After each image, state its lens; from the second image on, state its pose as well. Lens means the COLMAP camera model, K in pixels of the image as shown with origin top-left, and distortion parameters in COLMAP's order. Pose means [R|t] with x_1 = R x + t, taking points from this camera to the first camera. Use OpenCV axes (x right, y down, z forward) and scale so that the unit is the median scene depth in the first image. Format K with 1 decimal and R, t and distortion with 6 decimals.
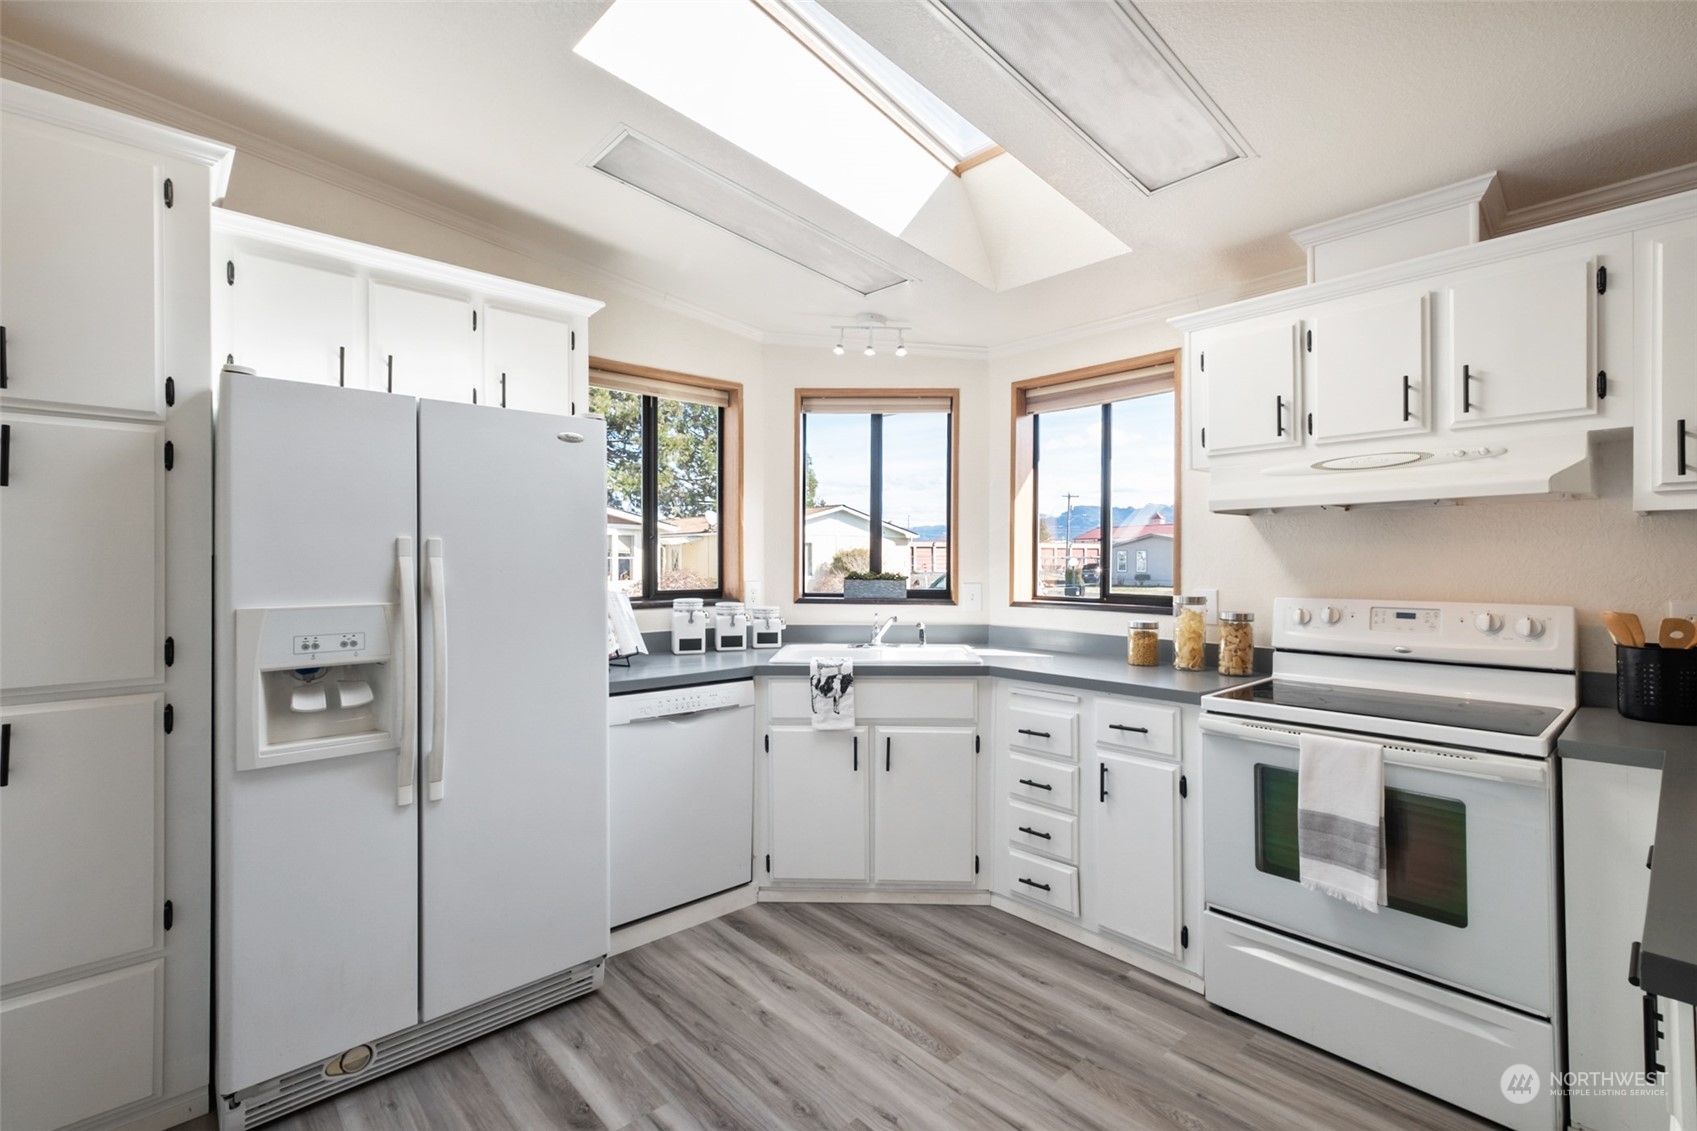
lens RADIAL K [[750.9, 0, 848.4], [0, 750.9, 559.6], [0, 0, 1]] dist [0.003070, 0.000211]
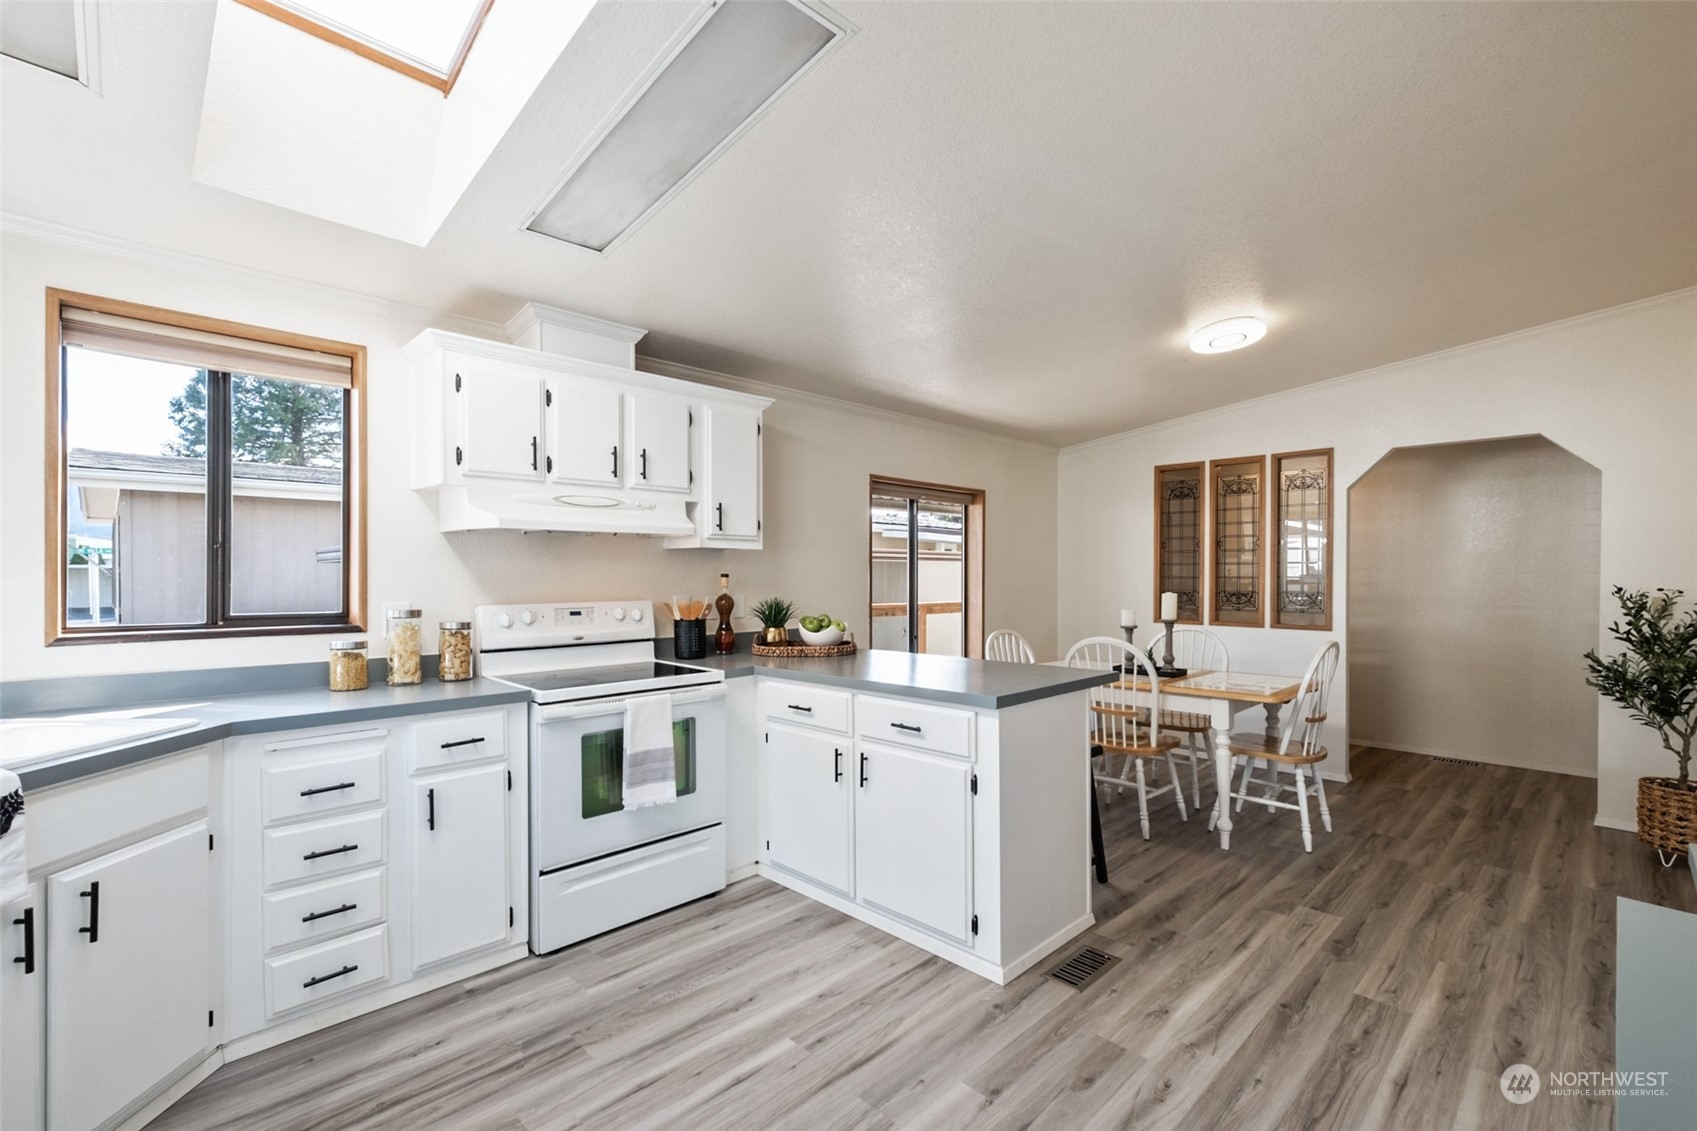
lens RADIAL K [[751.8, 0, 831.8], [0, 751.8, 584.9], [0, 0, 1]] dist [0.003086, 0.000396]
pose [[-0.028233, -0.011527, 0.999535, -0.601630], [-0.000660, 0.999934, 0.011512, 0.004919], [-0.999601, -0.000334, -0.028239, 0.517593]]
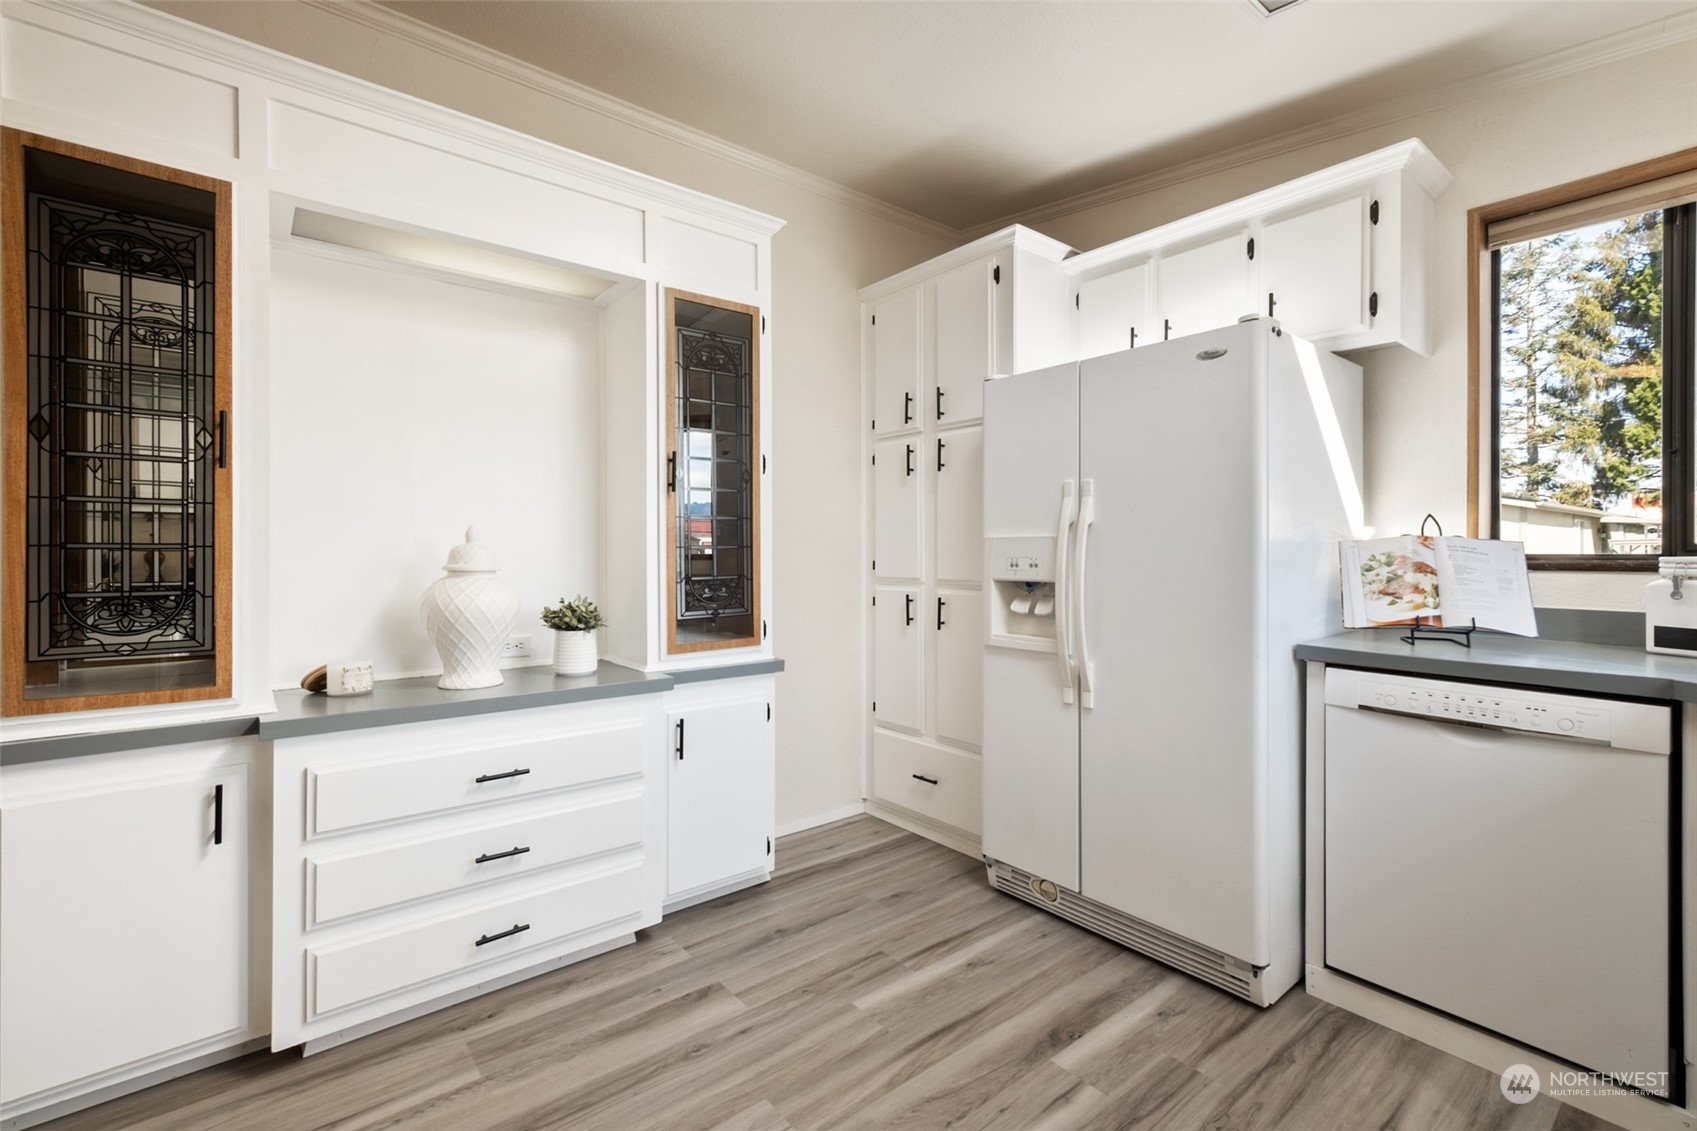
lens RADIAL K [[746.8, 0, 853.5], [0, 746.8, 548.4], [0, 0, 1]] dist [0.003485, 0.000322]
pose [[-0.048445, 0.002731, -0.998822, 0.469283], [0.004002, 0.999989, 0.002540, 0.055765], [0.998818, -0.003874, -0.048456, 0.541090]]
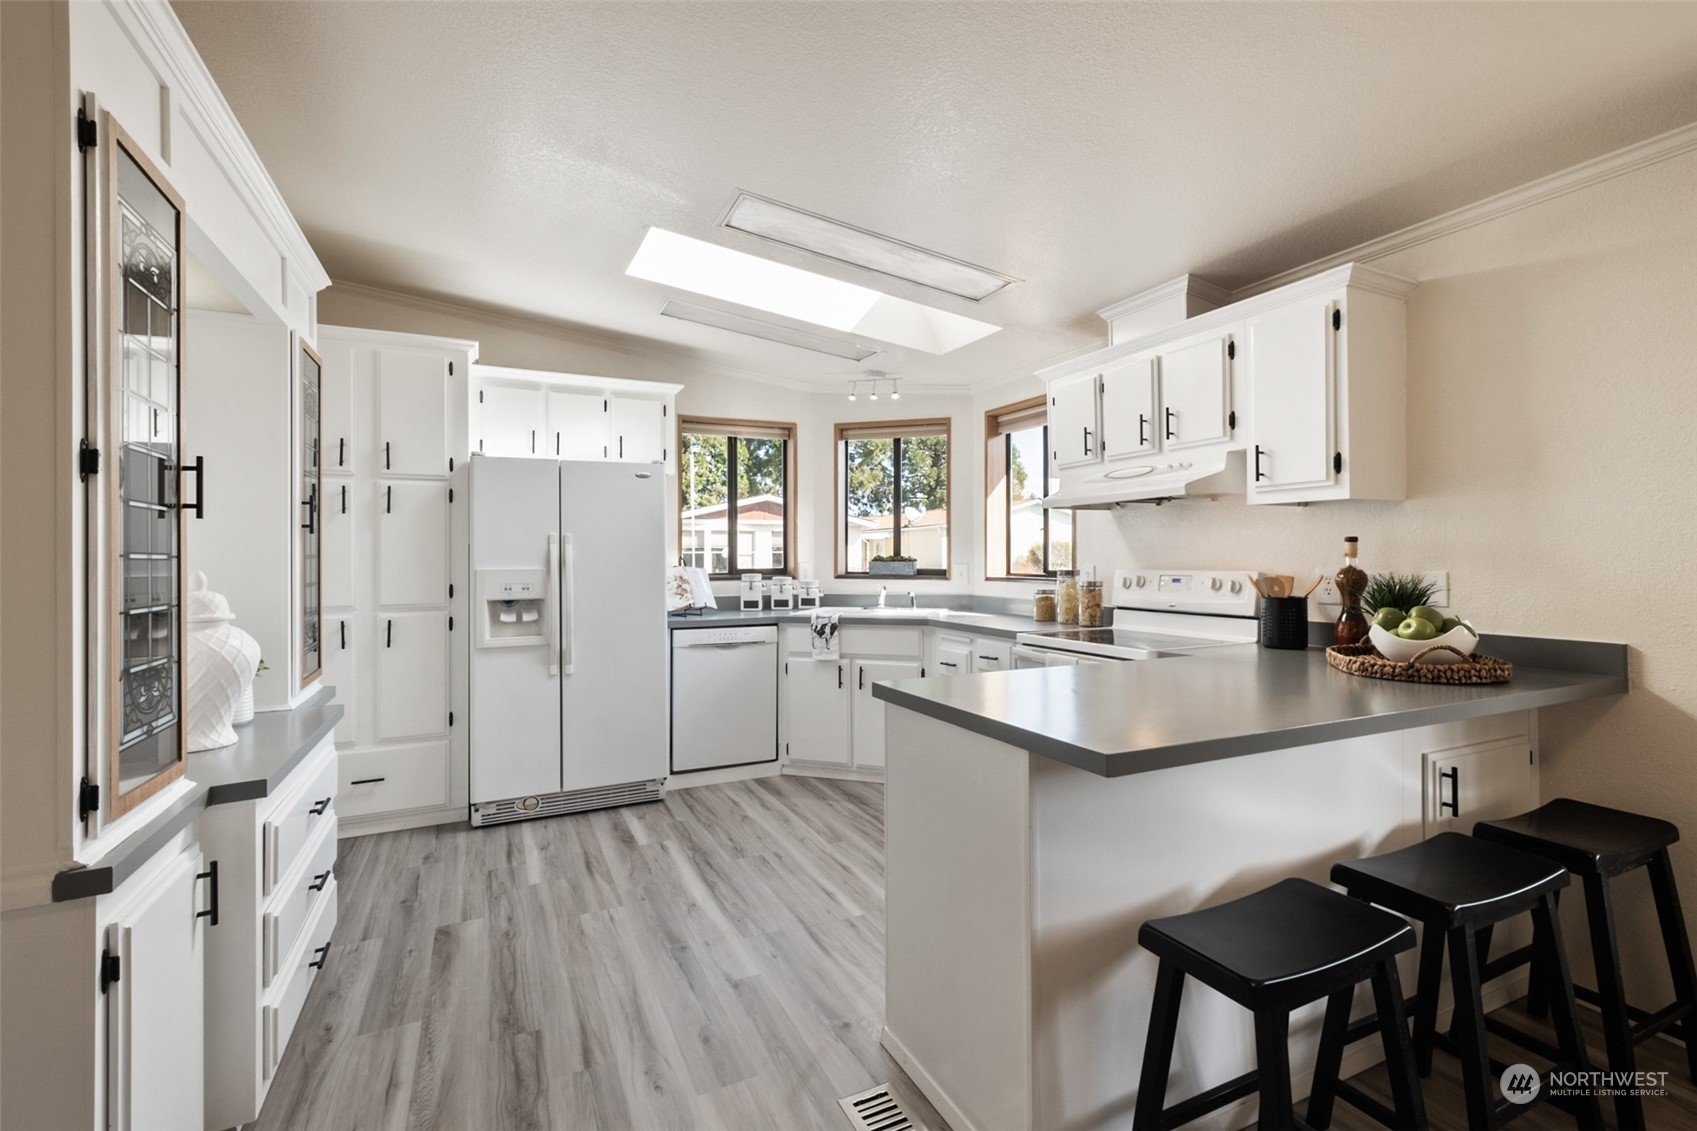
lens RADIAL K [[746.8, 0, 853.5], [0, 746.8, 548.4], [0, 0, 1]] dist [0.003485, 0.000322]
pose [[0.959894, -0.007925, -0.280253, 0.507248], [0.005824, 0.999948, -0.008329, 0.020680], [0.280304, 0.006362, 0.959890, -0.456007]]
